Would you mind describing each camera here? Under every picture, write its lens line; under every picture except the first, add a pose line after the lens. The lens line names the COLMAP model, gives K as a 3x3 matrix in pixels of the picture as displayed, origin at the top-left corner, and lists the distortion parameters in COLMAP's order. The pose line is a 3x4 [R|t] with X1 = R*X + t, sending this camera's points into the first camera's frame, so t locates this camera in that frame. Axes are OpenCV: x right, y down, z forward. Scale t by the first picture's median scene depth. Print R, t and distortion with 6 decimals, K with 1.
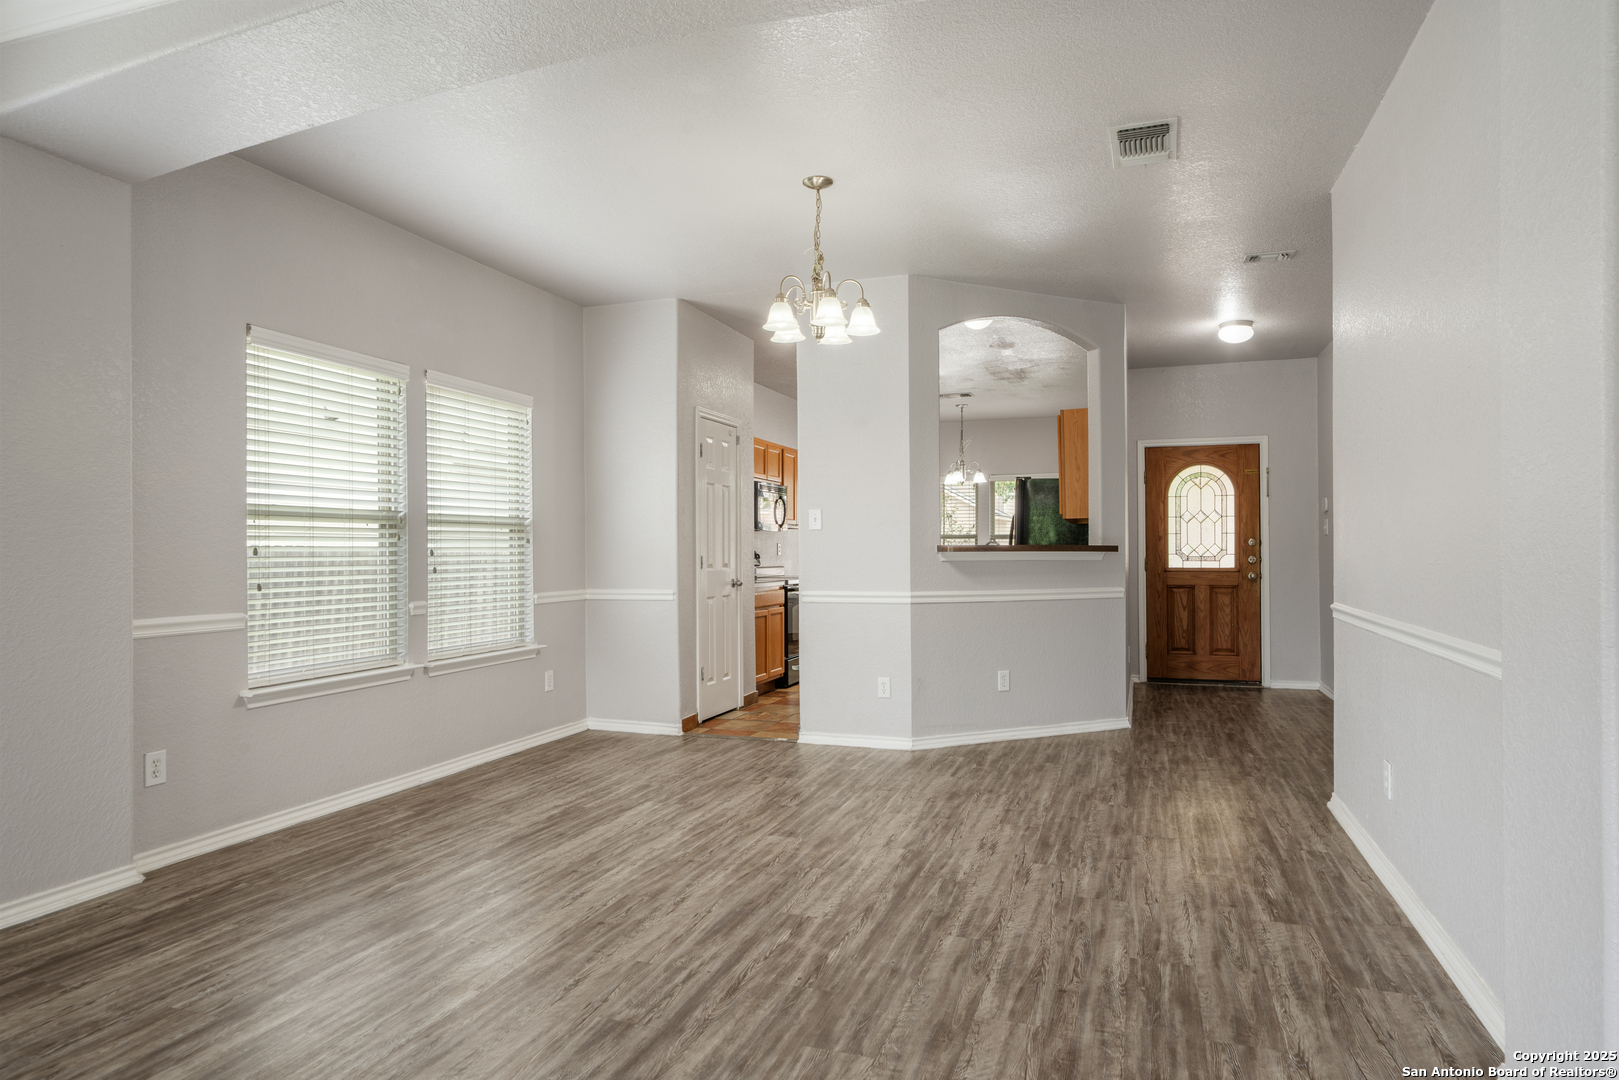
lens RADIAL K [[945.4, 0, 812.1], [0, 945.4, 544.0], [0, 0, 1]] dist [0.003609, 0.000436]
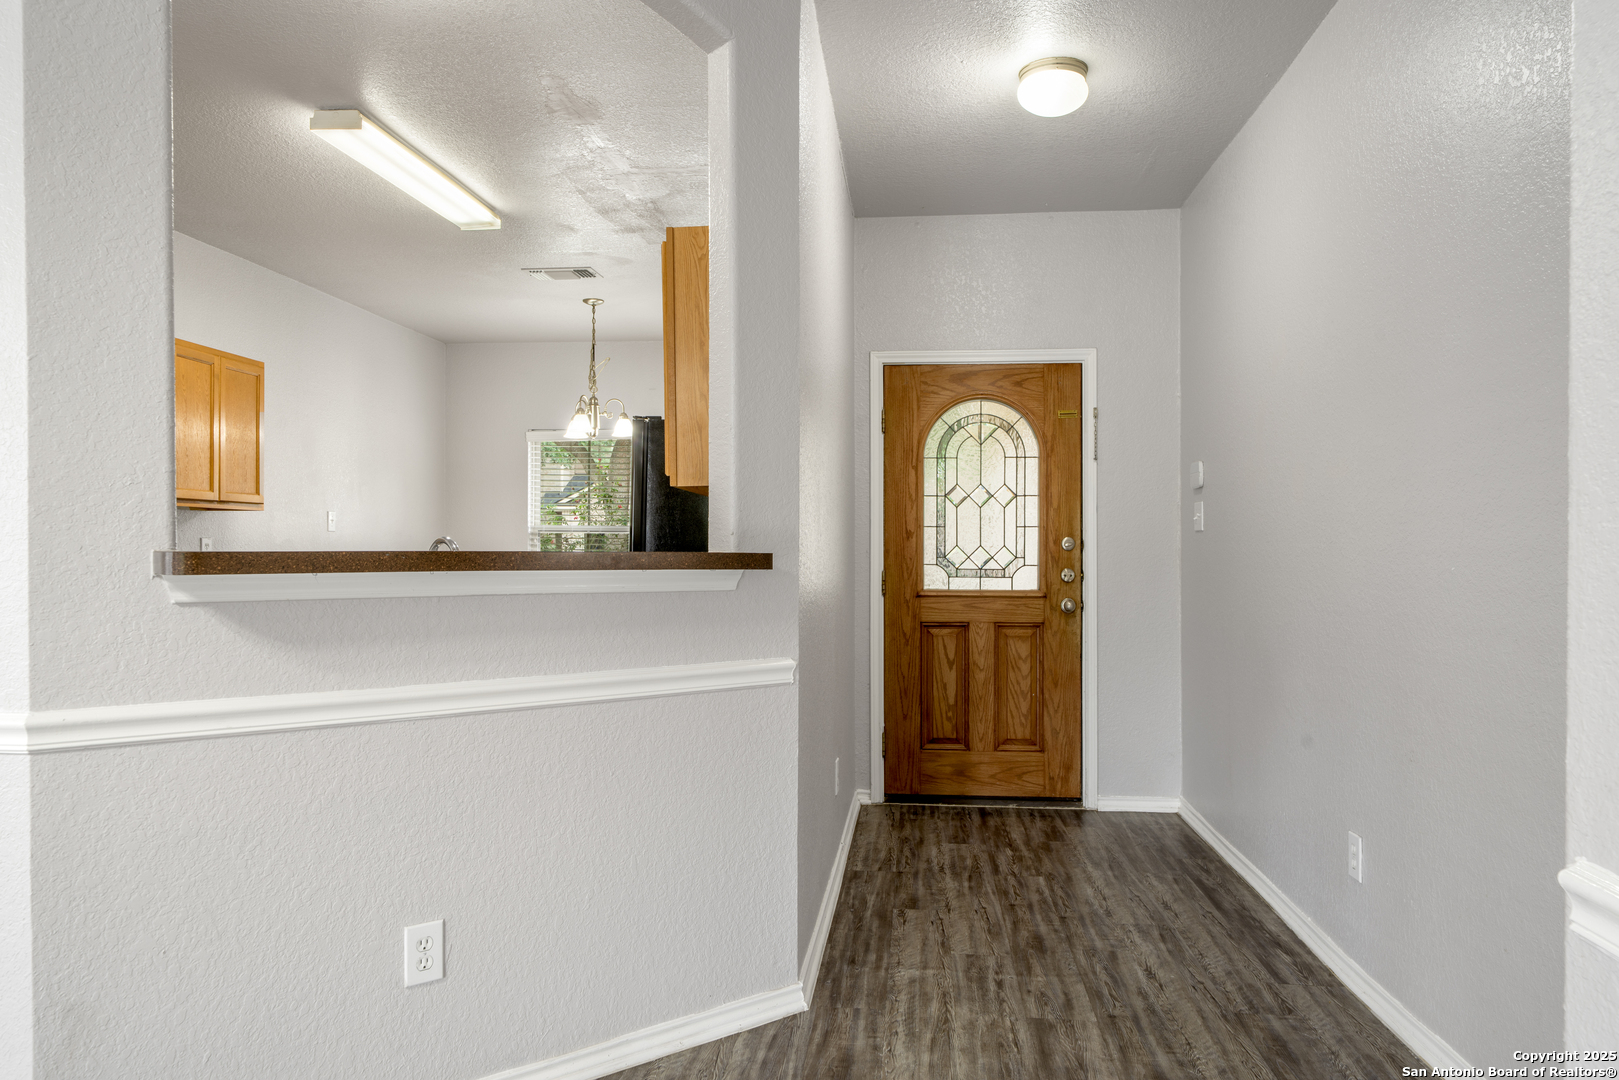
lens RADIAL K [[1088.4, 0, 809.2], [0, 1088.4, 536.6], [0, 0, 1]] dist [0.001748, 0.001447]
pose [[0.973800, 0.008205, 0.227260, 0.192226], [-0.007595, 0.999965, -0.003558, -0.002819], [-0.227281, 0.001739, 0.973828, 0.458925]]
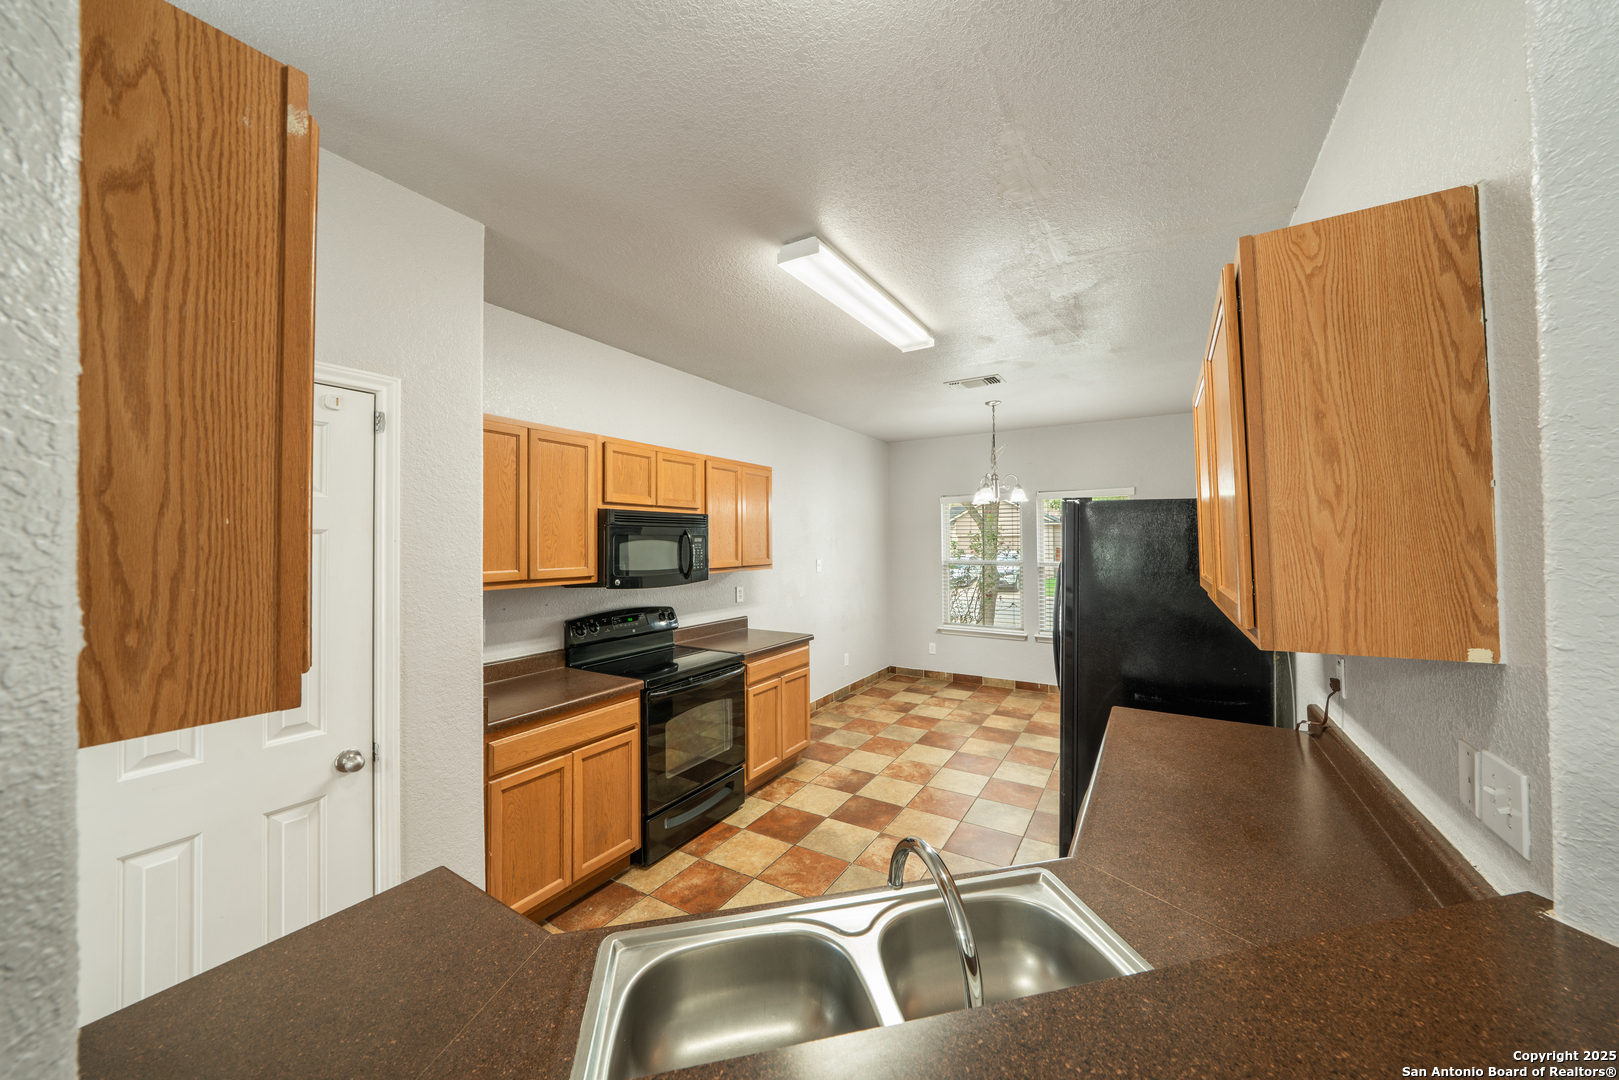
lens RADIAL K [[560.1, 0, 818.7], [0, 560.1, 534.2], [0, 0, 1]] dist [-0.010633, -0.000120]
pose [[0.977773, -0.004967, -0.209608, 0.159790], [0.004014, 0.999980, -0.004970, -0.052039], [0.209629, 0.004018, 0.977773, 0.734454]]
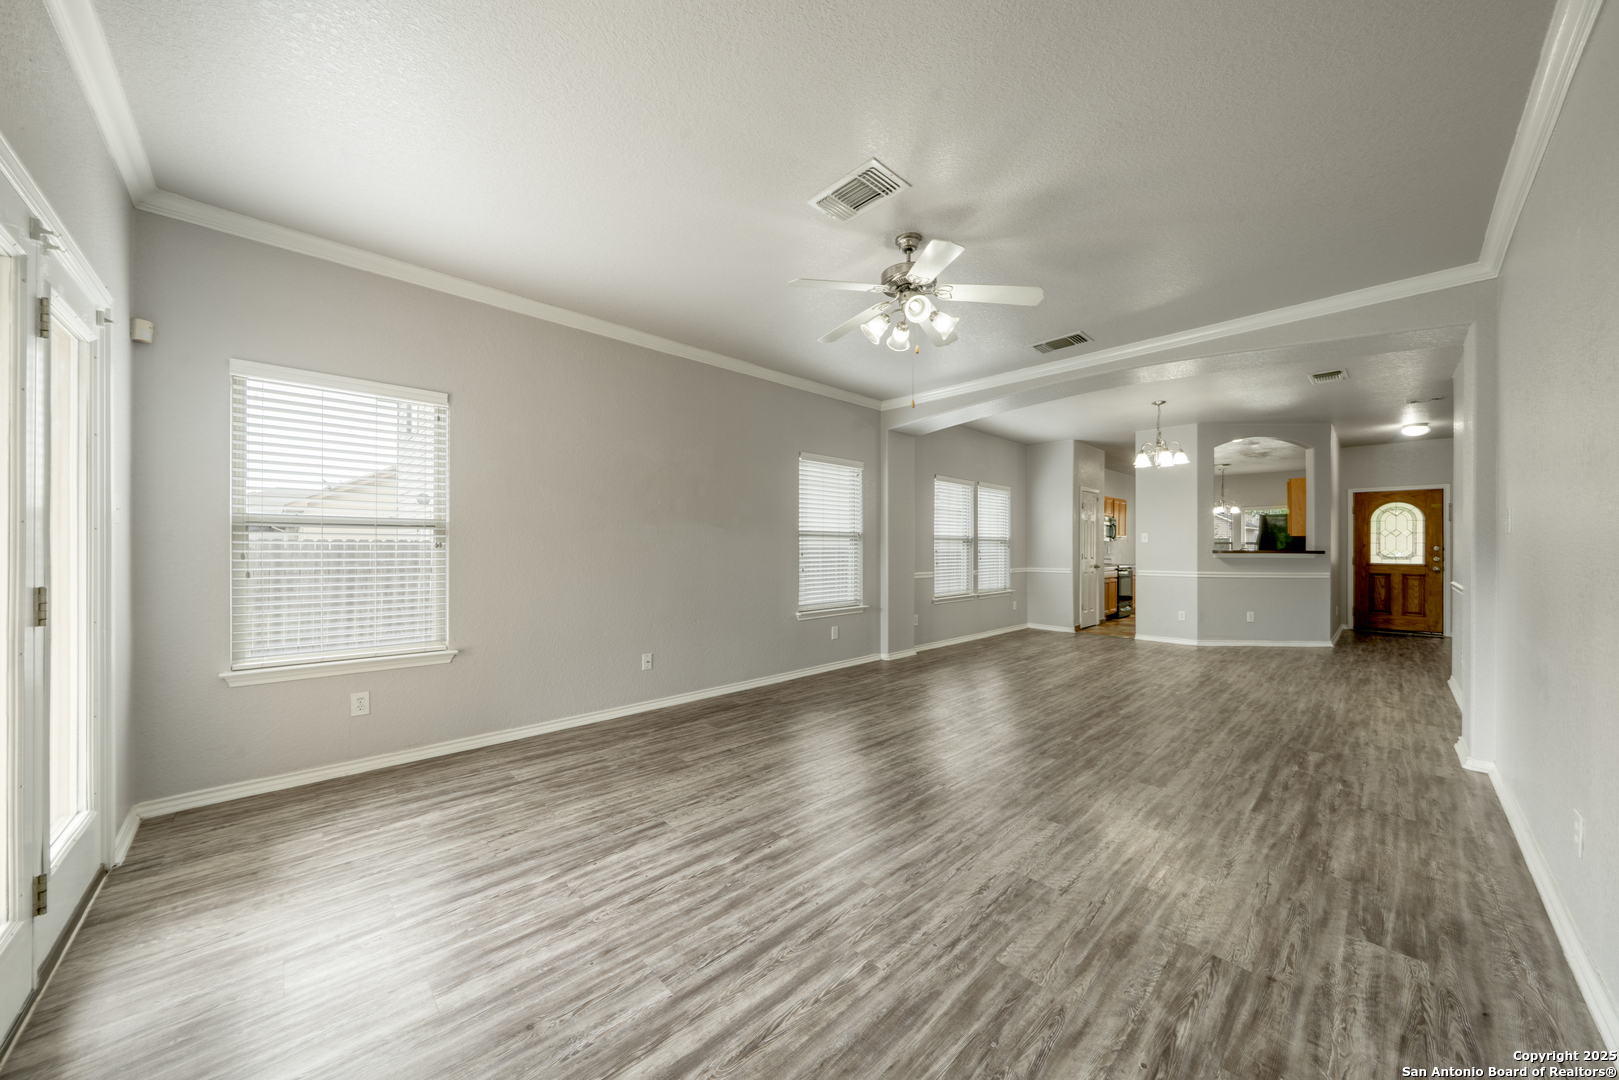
lens RADIAL K [[560.1, 0, 805.8], [0, 560.1, 548.1], [0, 0, 1]] dist [-0.010633, -0.000120]
pose [[0.889152, 0.006912, -0.457560, -0.079972], [-0.002701, 0.999948, 0.009859, -0.010042], [0.457605, -0.007530, 0.889124, -0.392696]]
